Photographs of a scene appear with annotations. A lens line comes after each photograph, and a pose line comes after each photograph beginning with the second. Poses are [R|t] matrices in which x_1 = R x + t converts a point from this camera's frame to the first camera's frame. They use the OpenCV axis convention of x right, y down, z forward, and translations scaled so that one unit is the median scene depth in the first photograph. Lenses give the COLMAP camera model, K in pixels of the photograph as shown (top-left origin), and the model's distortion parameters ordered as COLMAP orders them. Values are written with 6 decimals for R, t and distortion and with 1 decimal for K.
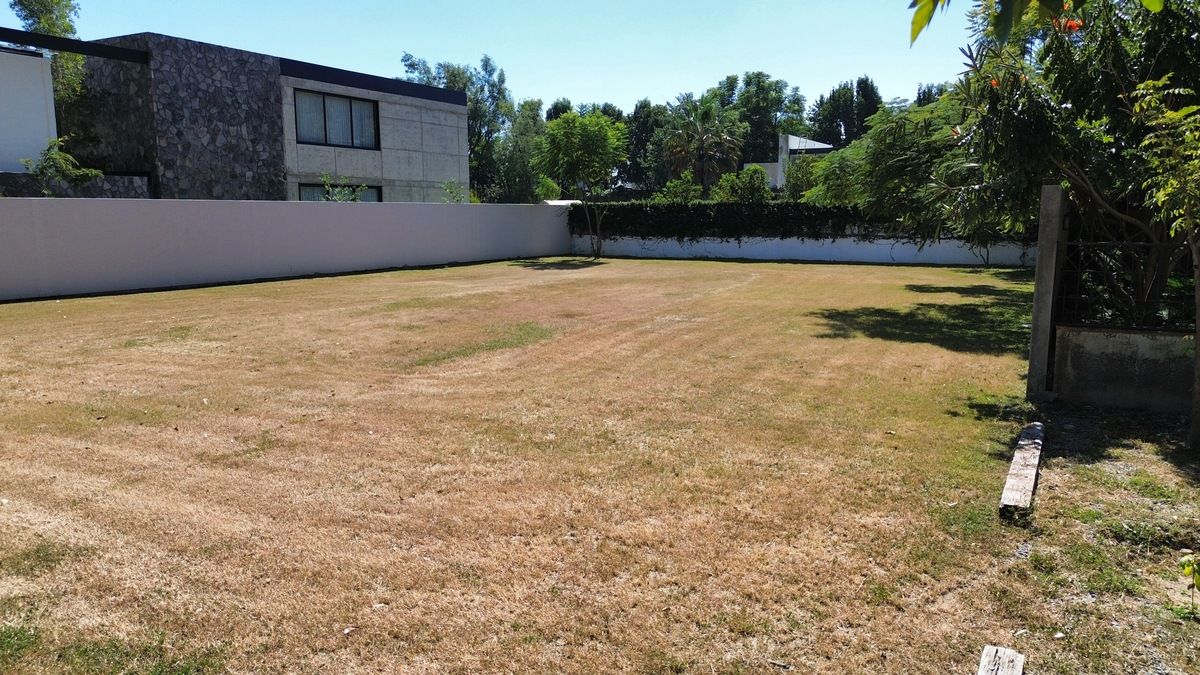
lens RADIAL K [[851.8, 0, 600.1], [0, 851.8, 335.4], [0, 0, 1]] dist [0.066723, -0.059937]
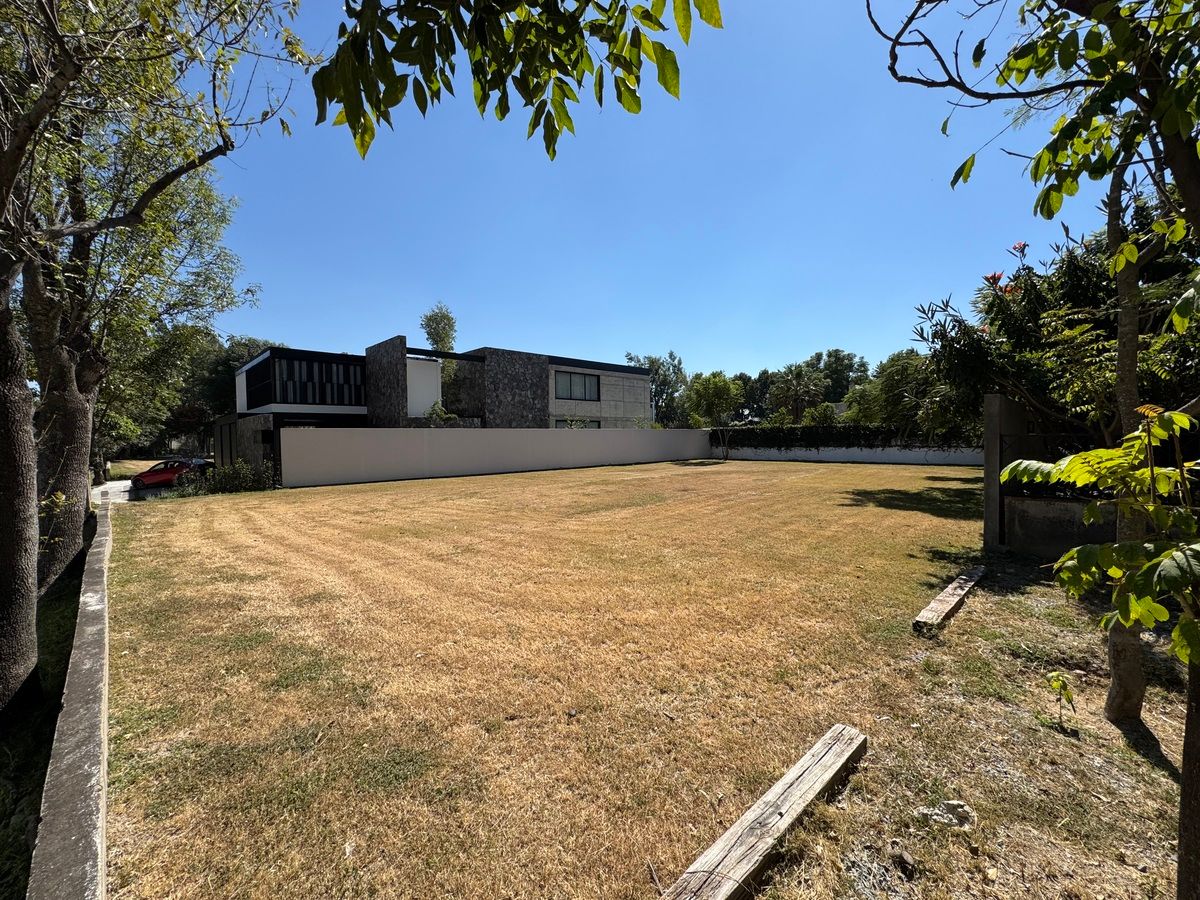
lens RADIAL K [[489.5, 0, 598.3], [0, 489.5, 449.3], [0, 0, 1]] dist [-0.003190, 0.000367]
pose [[0.957083, -0.006544, -0.289740, 0.117277], [-0.028594, 0.992735, -0.116874, 0.020072], [0.288400, 0.120143, 0.949943, 0.064248]]
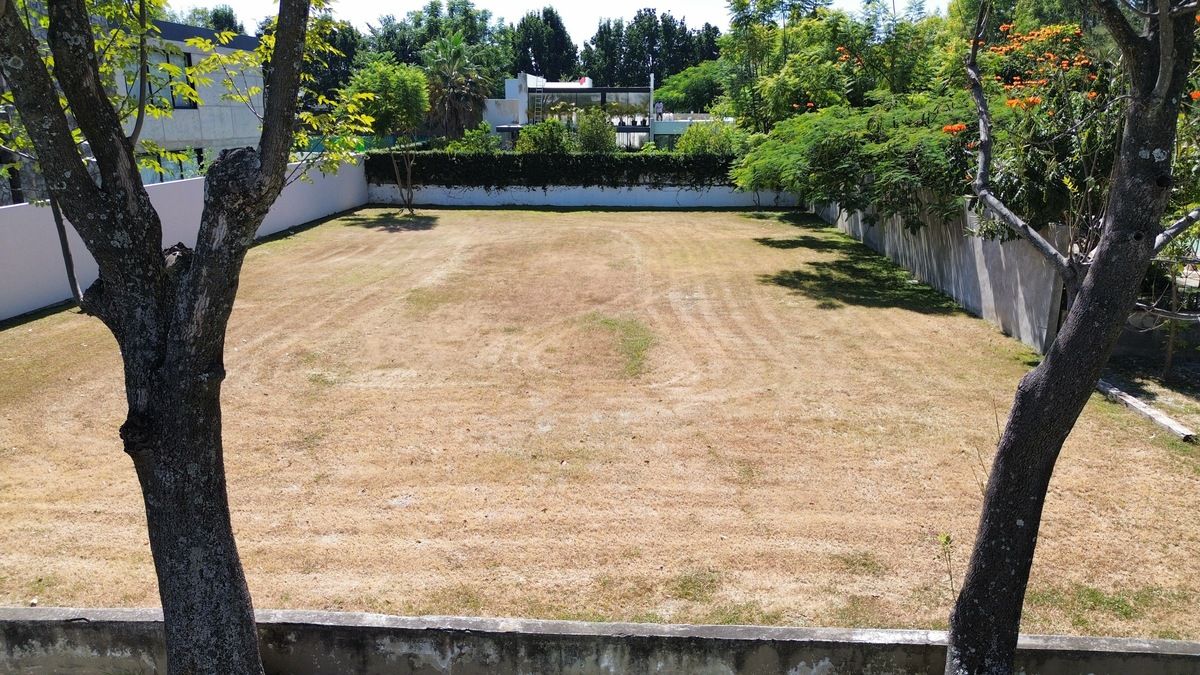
lens RADIAL K [[851.8, 0, 602.1], [0, 851.8, 333.6], [0, 0, 1]] dist [0.066723, -0.059937]
pose [[0.901704, -0.108276, 0.418577, -0.806363], [0.061670, 0.990445, 0.123355, -0.188261], [-0.427934, -0.085416, 0.899765, -0.096731]]
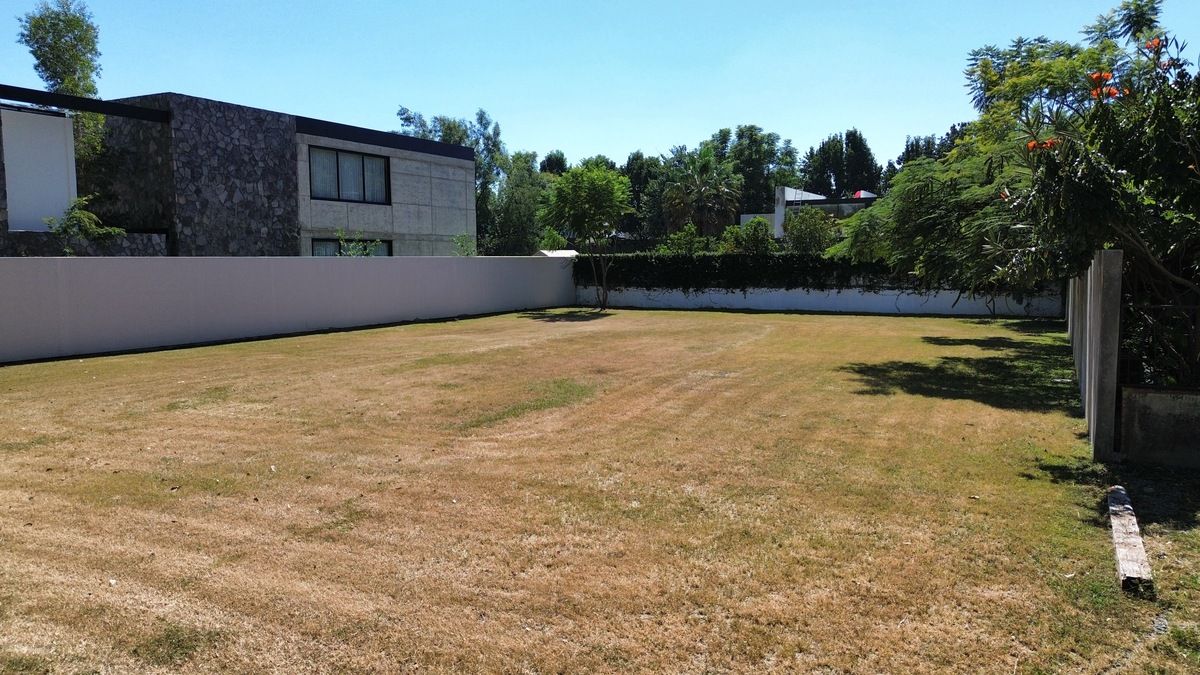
lens RADIAL K [[851.8, 0, 599.9], [0, 851.8, 335.9], [0, 0, 1]] dist [0.066723, -0.059937]
pose [[0.999836, -0.006058, 0.017071, -0.083187], [0.006973, 0.998513, -0.054062, -0.017079], [-0.016718, 0.054172, 0.998392, -0.003520]]
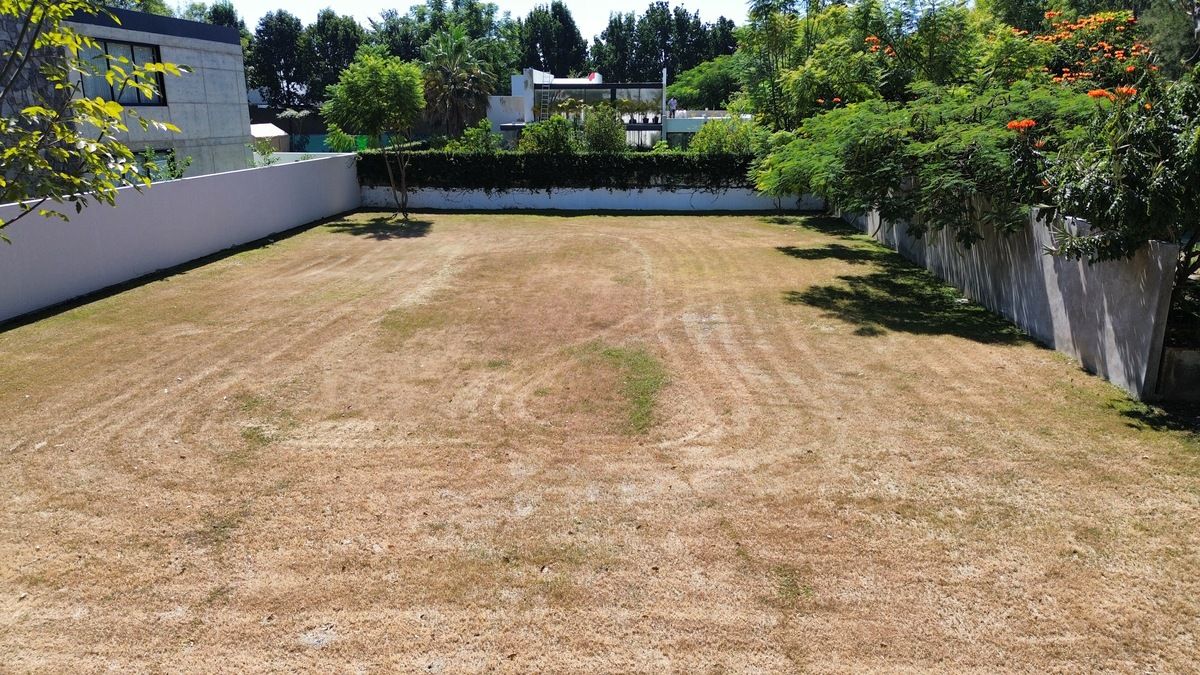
lens RADIAL K [[851.8, 0, 602.7], [0, 851.8, 333.5], [0, 0, 1]] dist [0.066723, -0.059937]
pose [[0.907523, -0.108236, 0.405816, -0.685477], [0.062478, 0.990264, 0.124396, -0.214060], [-0.415329, -0.087538, 0.905449, 0.116870]]
